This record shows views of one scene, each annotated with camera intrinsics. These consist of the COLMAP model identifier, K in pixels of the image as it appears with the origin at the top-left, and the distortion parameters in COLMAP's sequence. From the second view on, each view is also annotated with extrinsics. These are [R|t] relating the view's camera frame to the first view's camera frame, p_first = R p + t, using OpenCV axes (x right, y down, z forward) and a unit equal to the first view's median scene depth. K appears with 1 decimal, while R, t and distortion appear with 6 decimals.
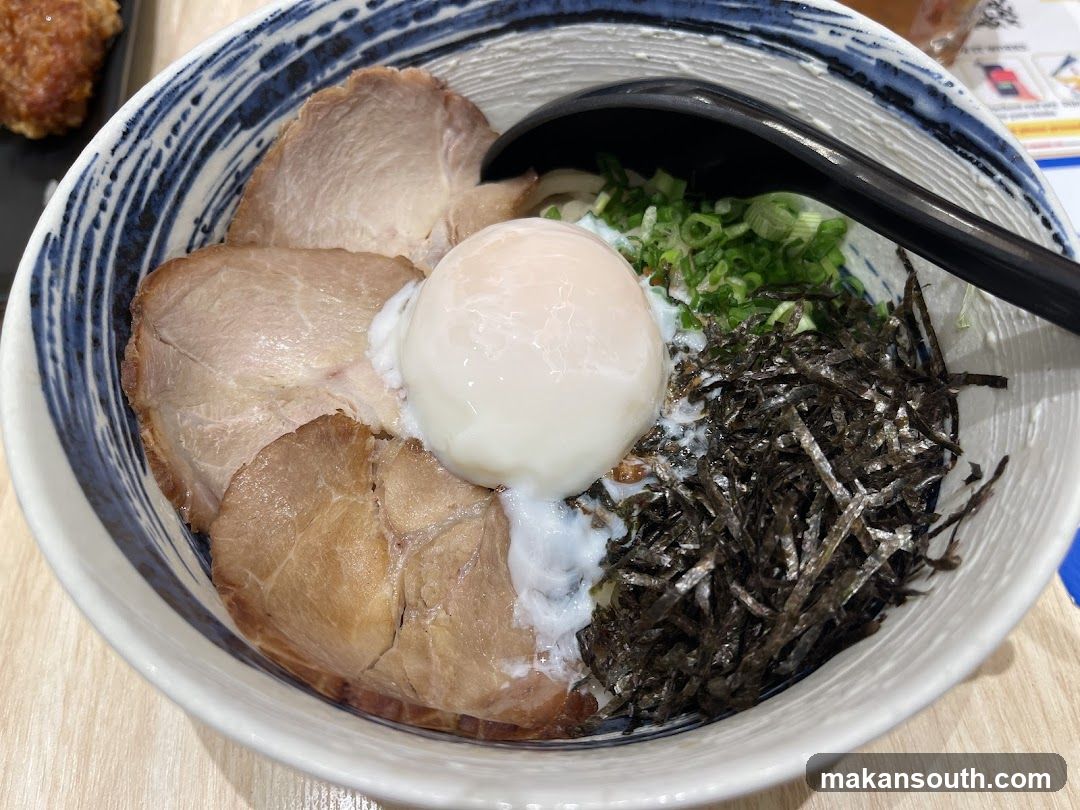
lens RADIAL K [[795.1, 0, 540.0], [0, 795.1, 405.0], [0, 0, 1]] dist [0.001204, -0.007099]
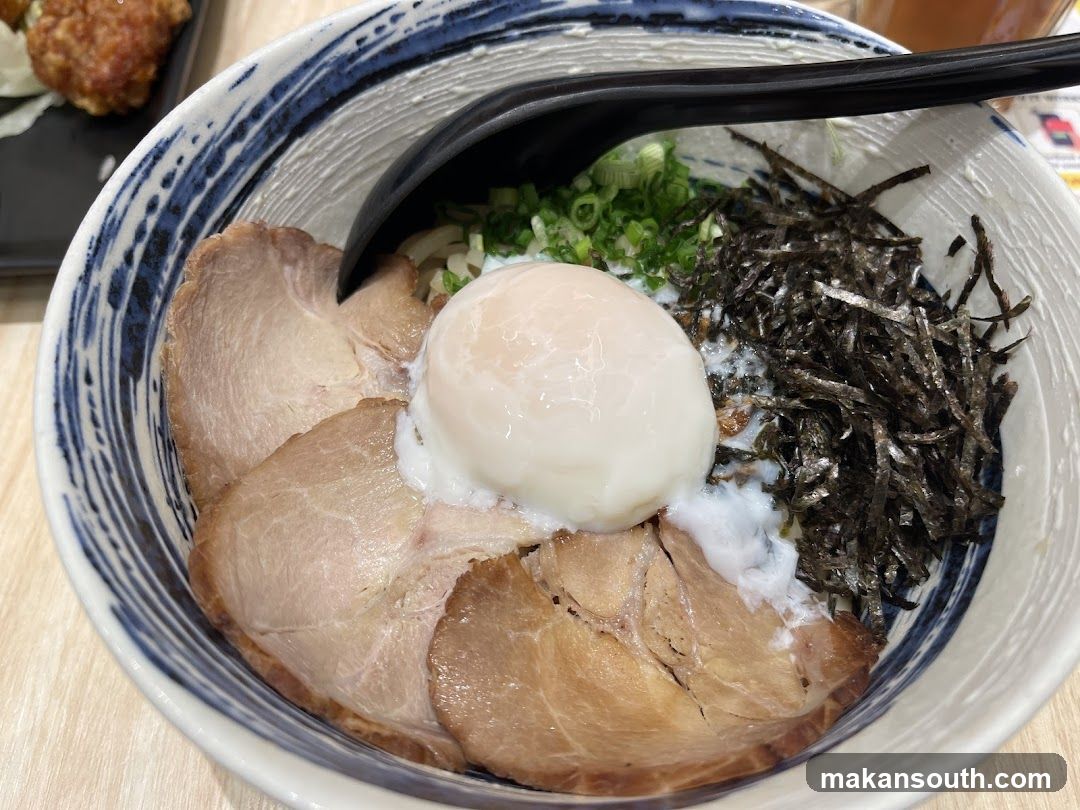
lens RADIAL K [[795.1, 0, 540.0], [0, 795.1, 405.0], [0, 0, 1]] dist [0.001204, -0.007099]
pose [[0.734154, -0.581635, 0.350312, -0.393064], [0.591816, 0.801061, 0.089752, -0.164298], [-0.332824, 0.141428, 0.932323, 0.105806]]
